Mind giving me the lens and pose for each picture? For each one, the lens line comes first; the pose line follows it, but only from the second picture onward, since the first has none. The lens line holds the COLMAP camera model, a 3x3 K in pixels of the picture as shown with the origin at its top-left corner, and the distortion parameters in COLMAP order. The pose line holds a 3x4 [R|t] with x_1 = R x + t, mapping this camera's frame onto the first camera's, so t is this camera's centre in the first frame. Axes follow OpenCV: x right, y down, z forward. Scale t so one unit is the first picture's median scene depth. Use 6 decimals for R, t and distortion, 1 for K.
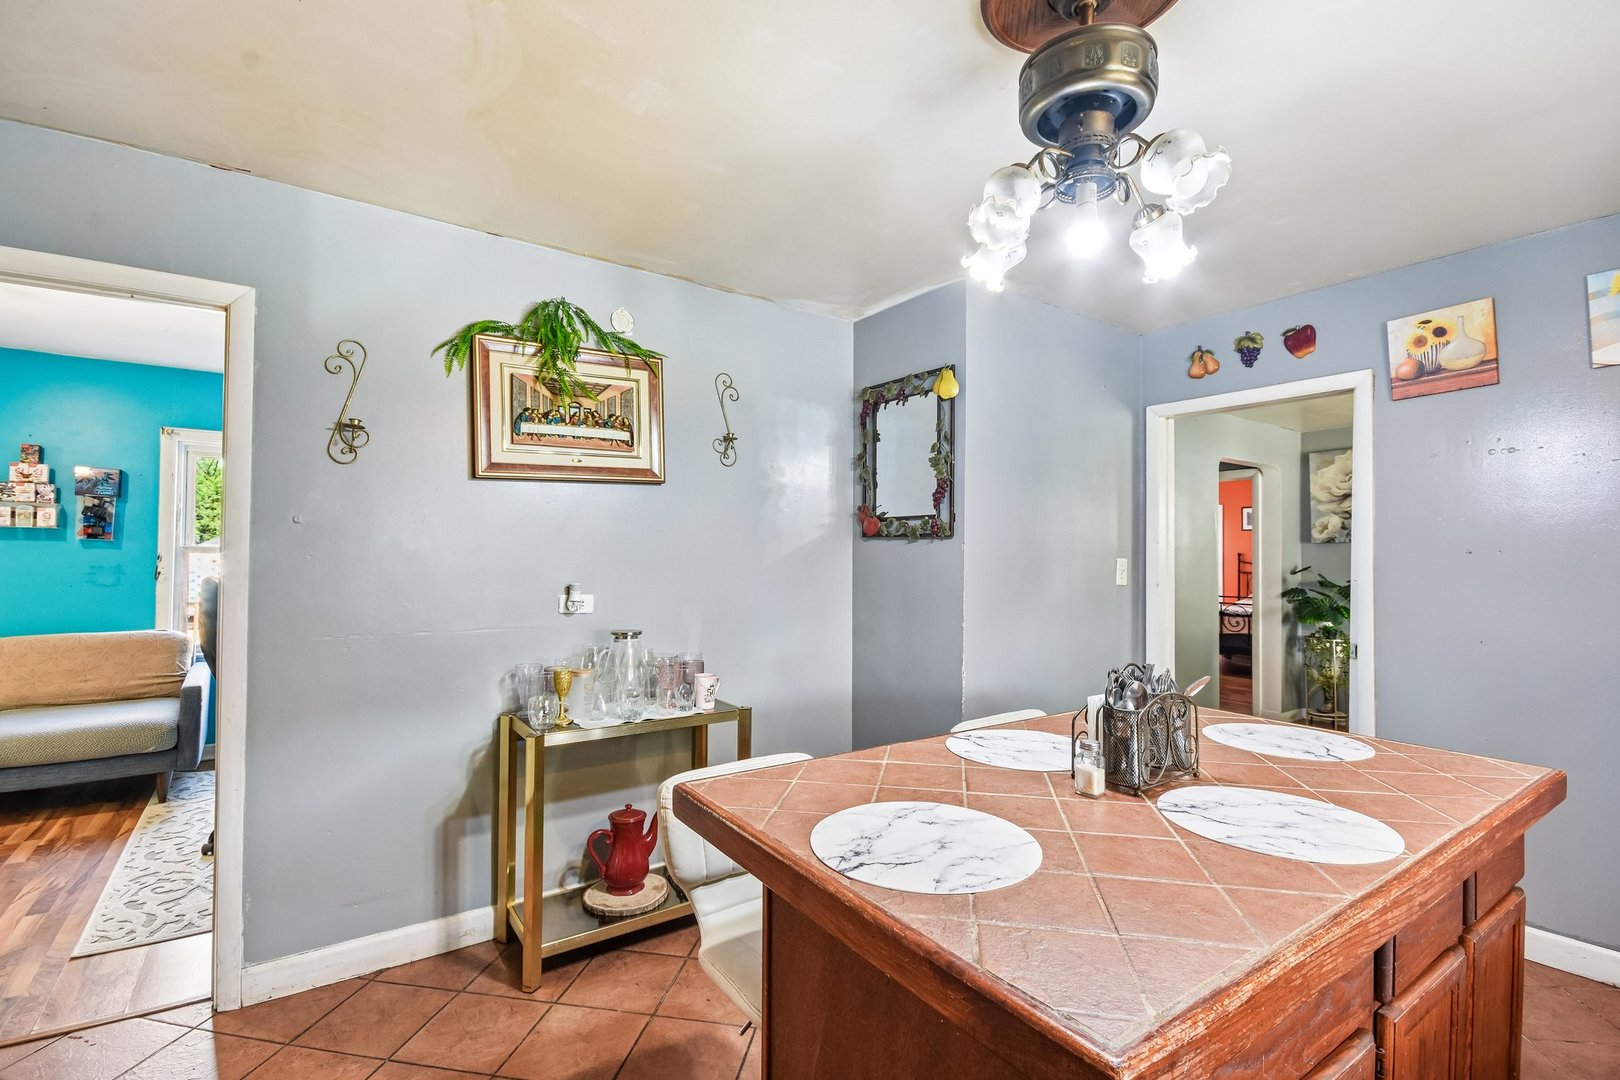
lens RADIAL K [[733.6, 0, 804.4], [0, 733.6, 534.4], [0, 0, 1]] dist [0.010466, -0.010300]
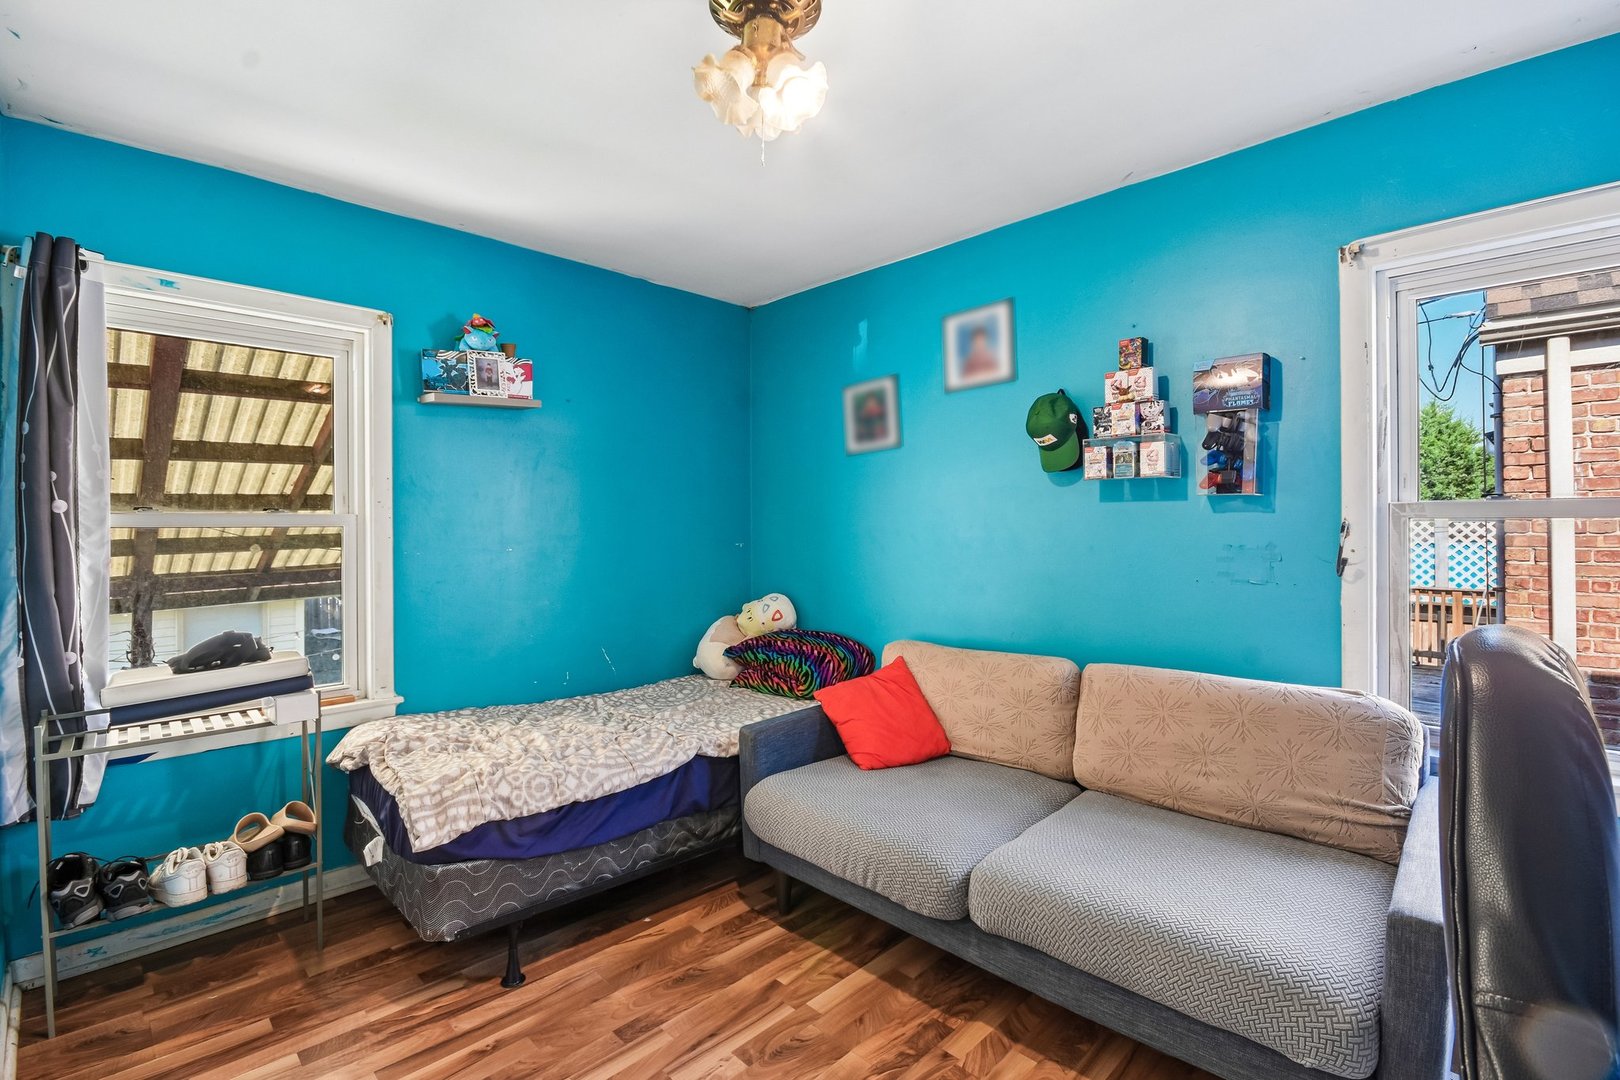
lens RADIAL K [[733.6, 0, 804.4], [0, 733.6, 534.4], [0, 0, 1]] dist [0.010466, -0.010300]
pose [[0.174571, -0.003663, -0.984638, -0.507593], [0.034605, 0.999398, 0.002417, 0.023841], [0.984036, -0.034495, 0.174592, 0.617251]]
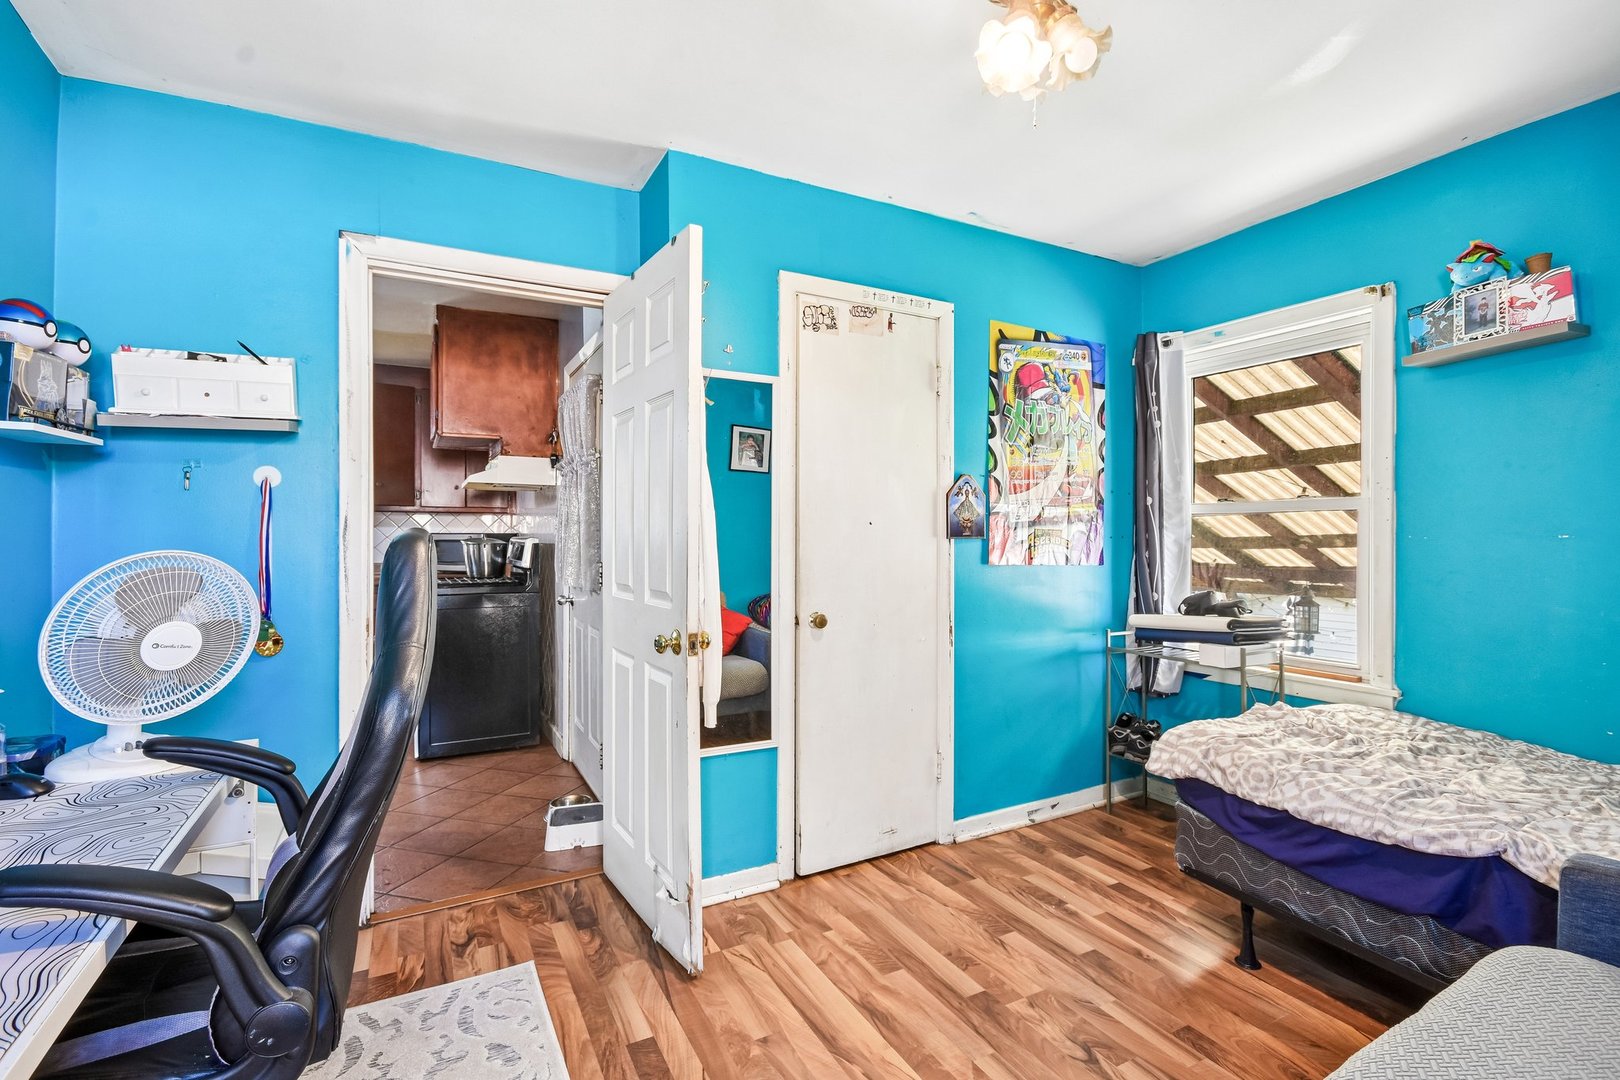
lens RADIAL K [[733.6, 0, 804.4], [0, 733.6, 534.4], [0, 0, 1]] dist [0.010466, -0.010300]
pose [[-0.993752, -0.009043, 0.111241, -1.118616], [-0.011909, 0.999613, -0.025121, 0.078299], [-0.110971, -0.026289, -0.993476, 1.507304]]
